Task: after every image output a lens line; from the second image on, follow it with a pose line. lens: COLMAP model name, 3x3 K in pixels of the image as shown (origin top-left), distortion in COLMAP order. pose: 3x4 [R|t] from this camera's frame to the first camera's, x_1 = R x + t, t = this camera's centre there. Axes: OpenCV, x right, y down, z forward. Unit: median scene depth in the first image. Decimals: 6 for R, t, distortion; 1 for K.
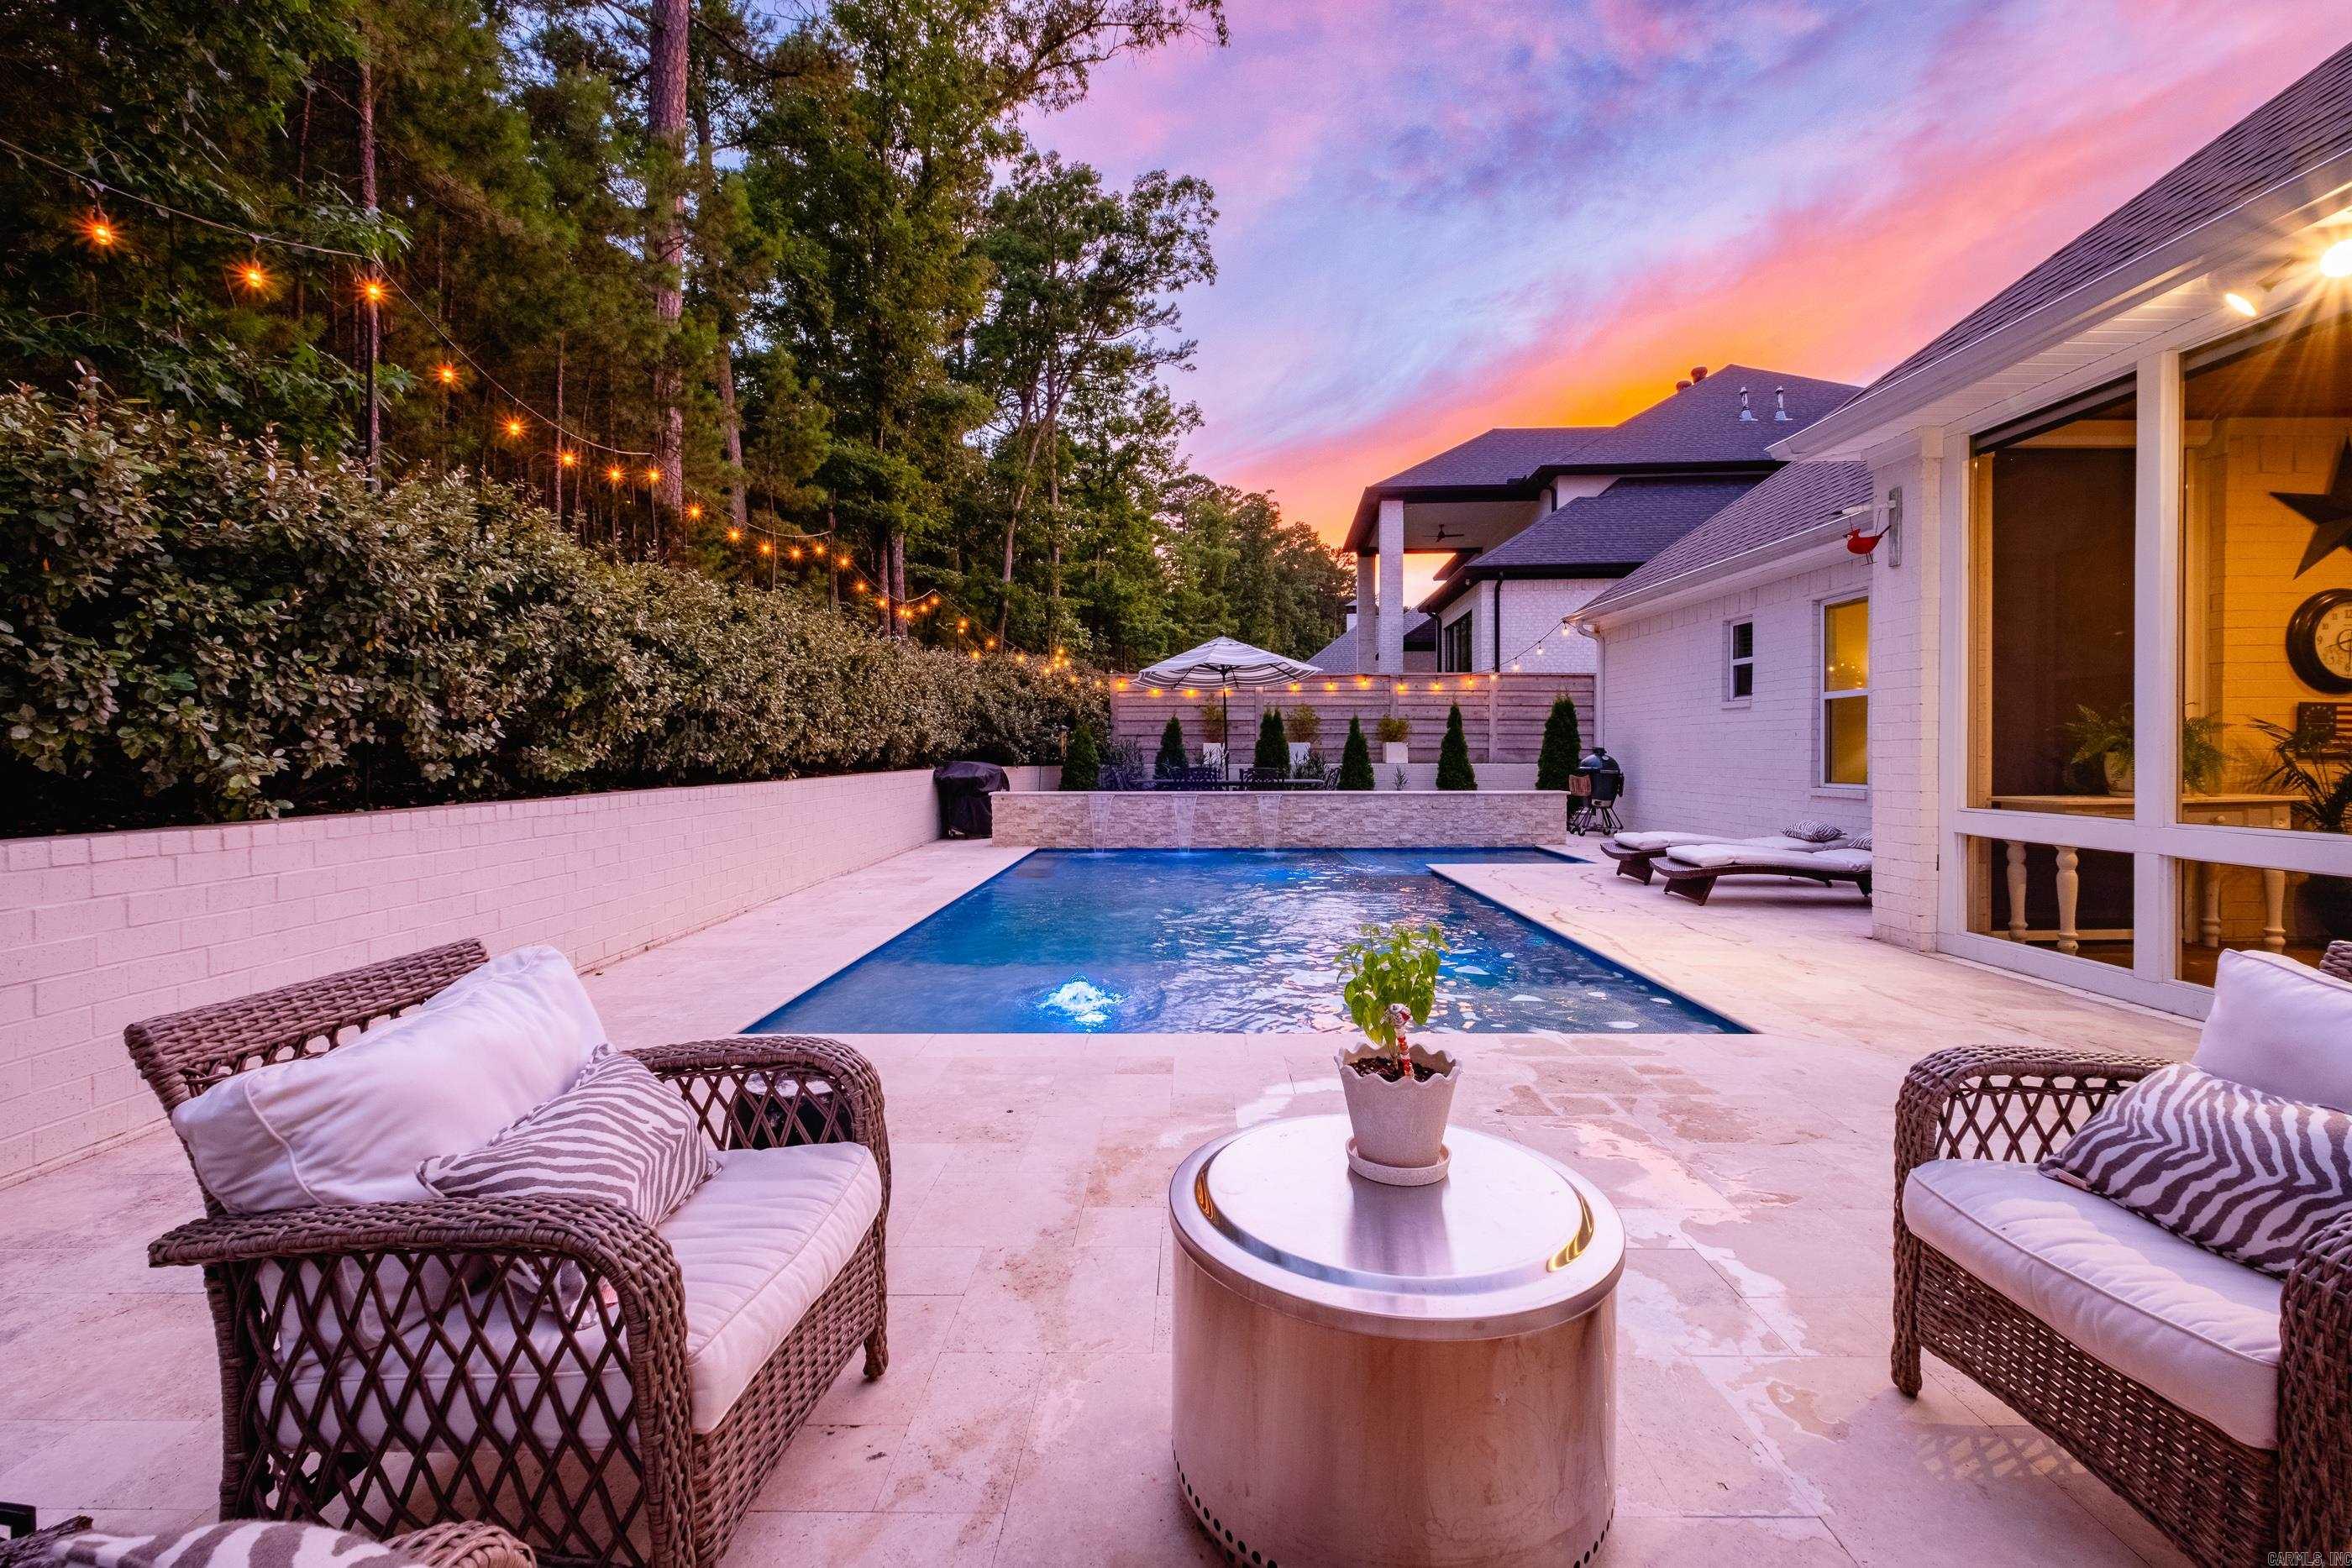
lens RADIAL K [[1013.6, 0, 1185.7], [0, 1013.6, 762.5], [0, 0, 1]] dist [0.001907, -0.000431]
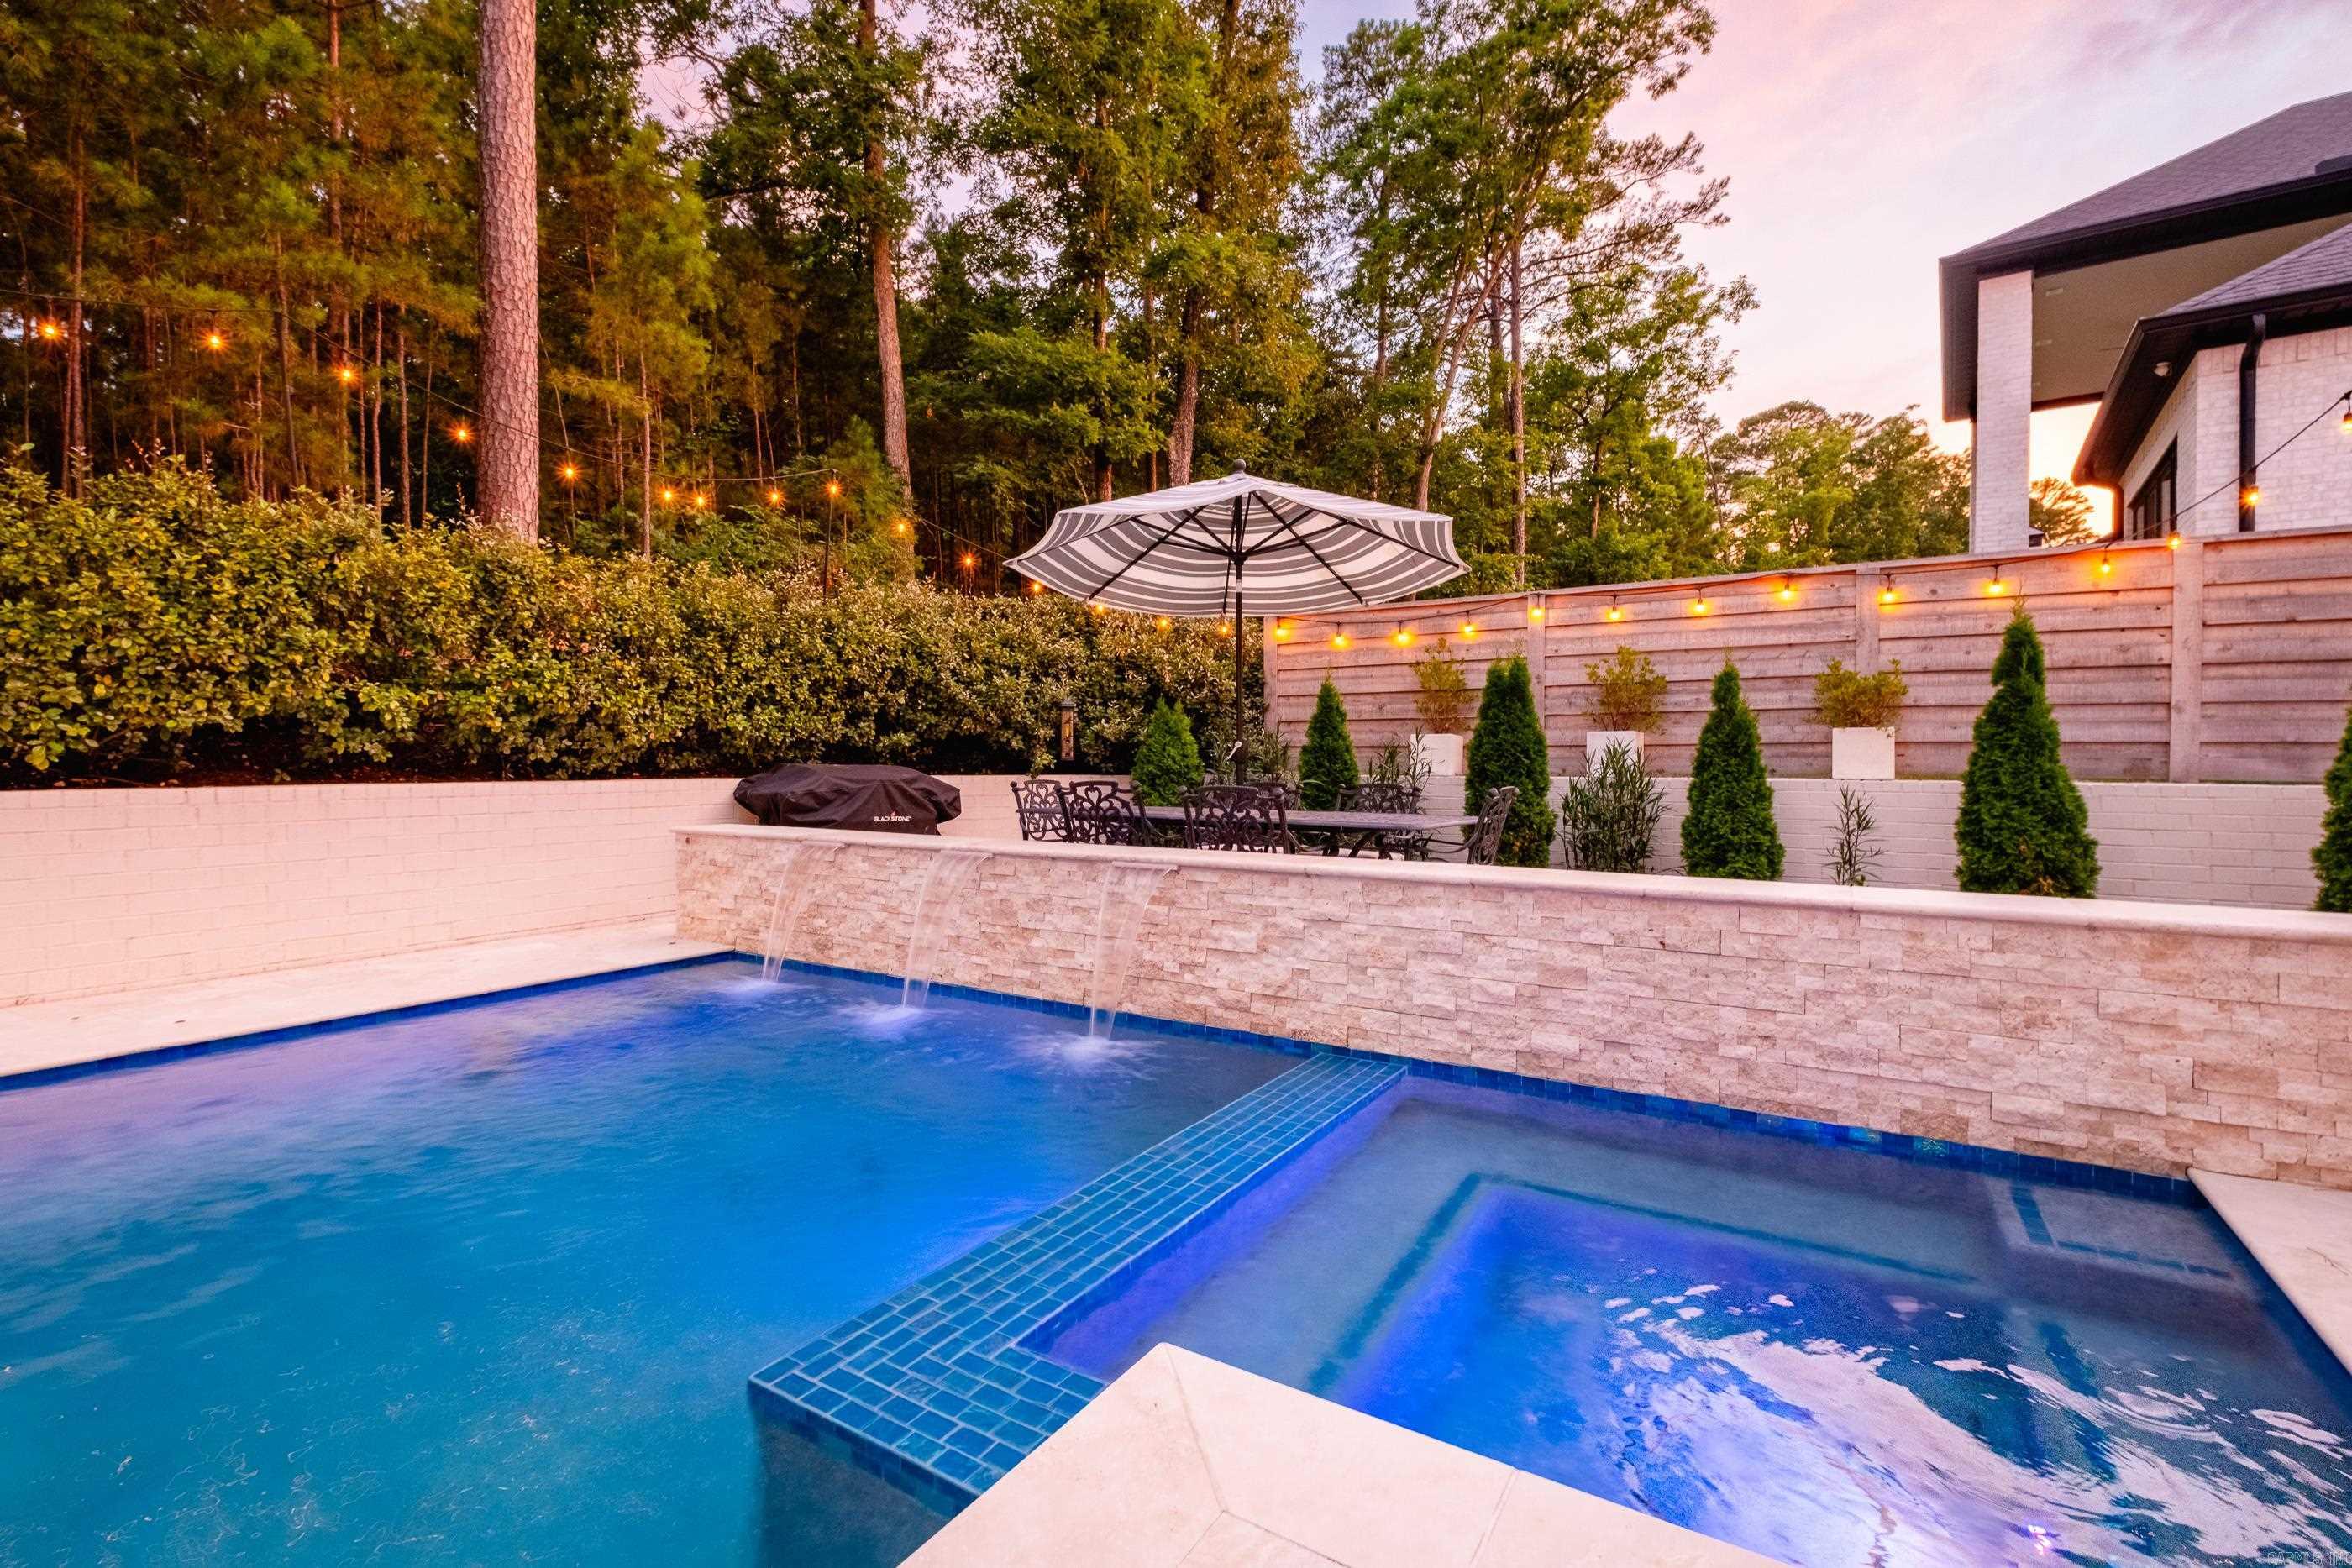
lens RADIAL K [[1036.7, 0, 1180.6], [0, 1036.7, 771.3], [0, 0, 1]] dist [0.012831, -0.008422]
pose [[0.850515, 0.010573, -0.525845, 0.153772], [-0.010607, 0.999939, 0.002948, -0.000442], [0.525844, 0.003070, 0.850575, 0.388195]]
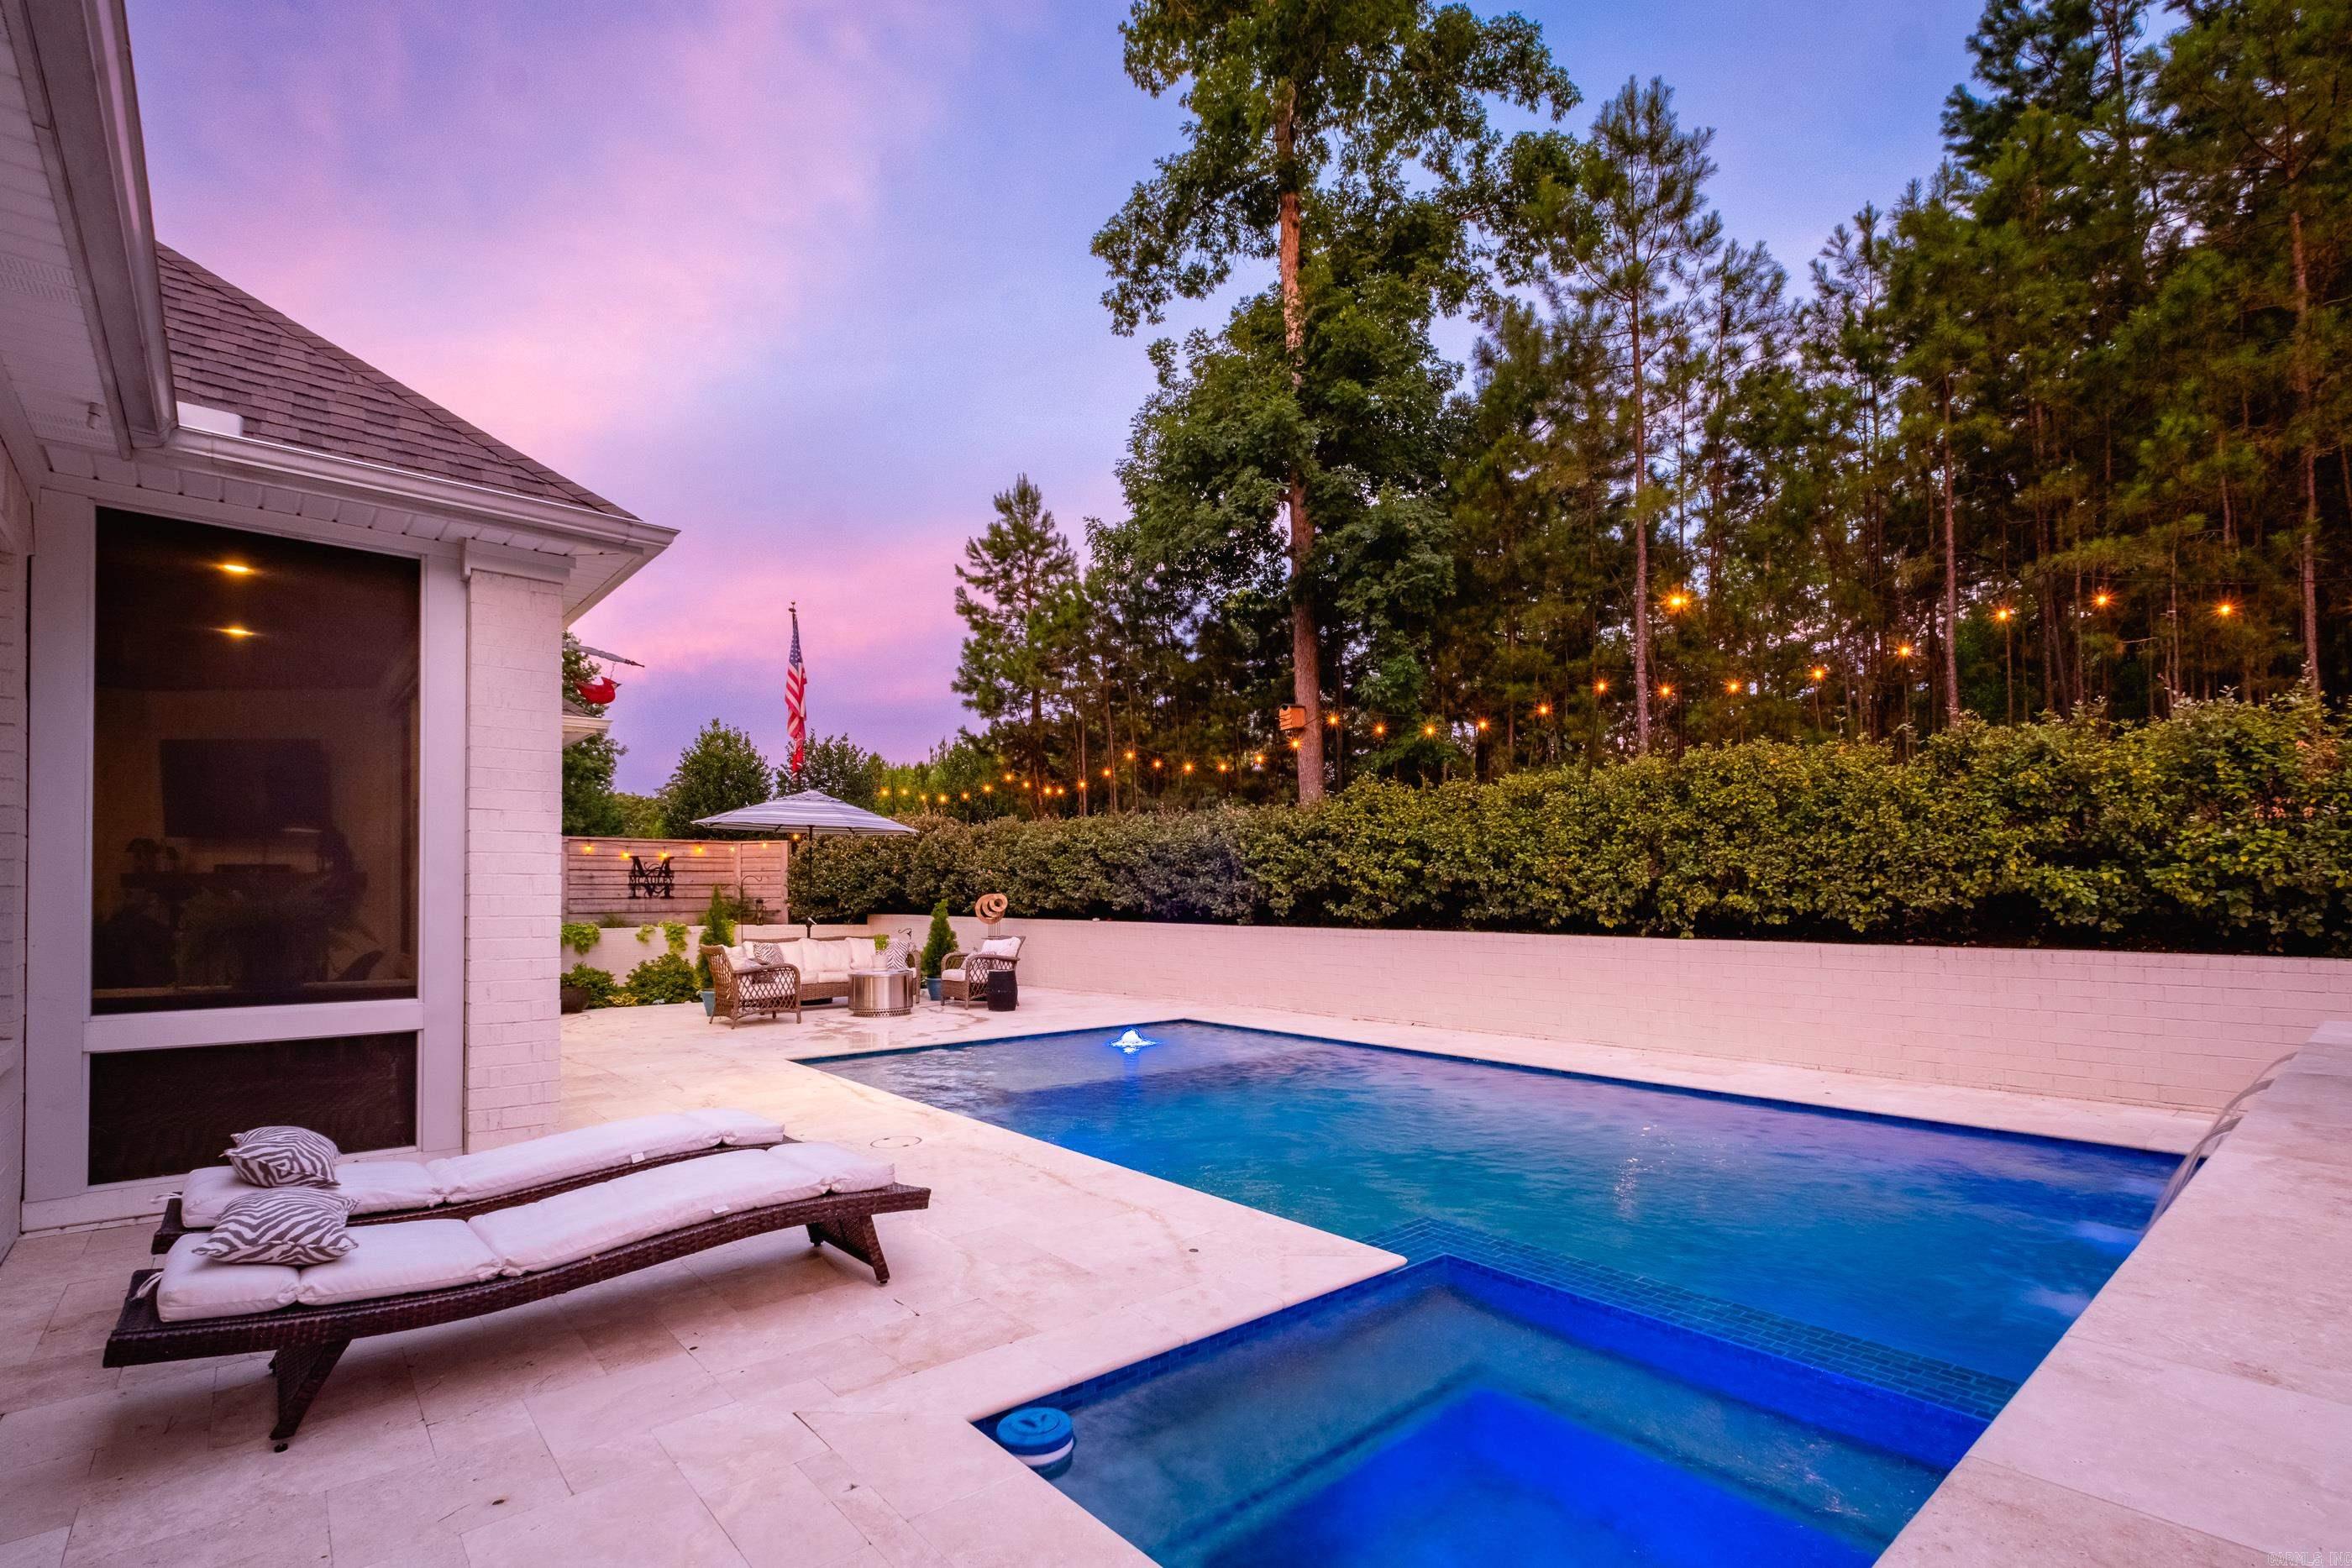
lens RADIAL K [[1075.8, 0, 1178.9], [0, 1075.8, 889.3], [0, 0, 1]] dist [-0.002081, -0.000575]
pose [[-0.756913, 0.005582, -0.653492, 0.249788], [-0.001821, 0.999942, 0.010650, -0.015202], [0.653513, 0.009251, -0.756858, 0.565842]]
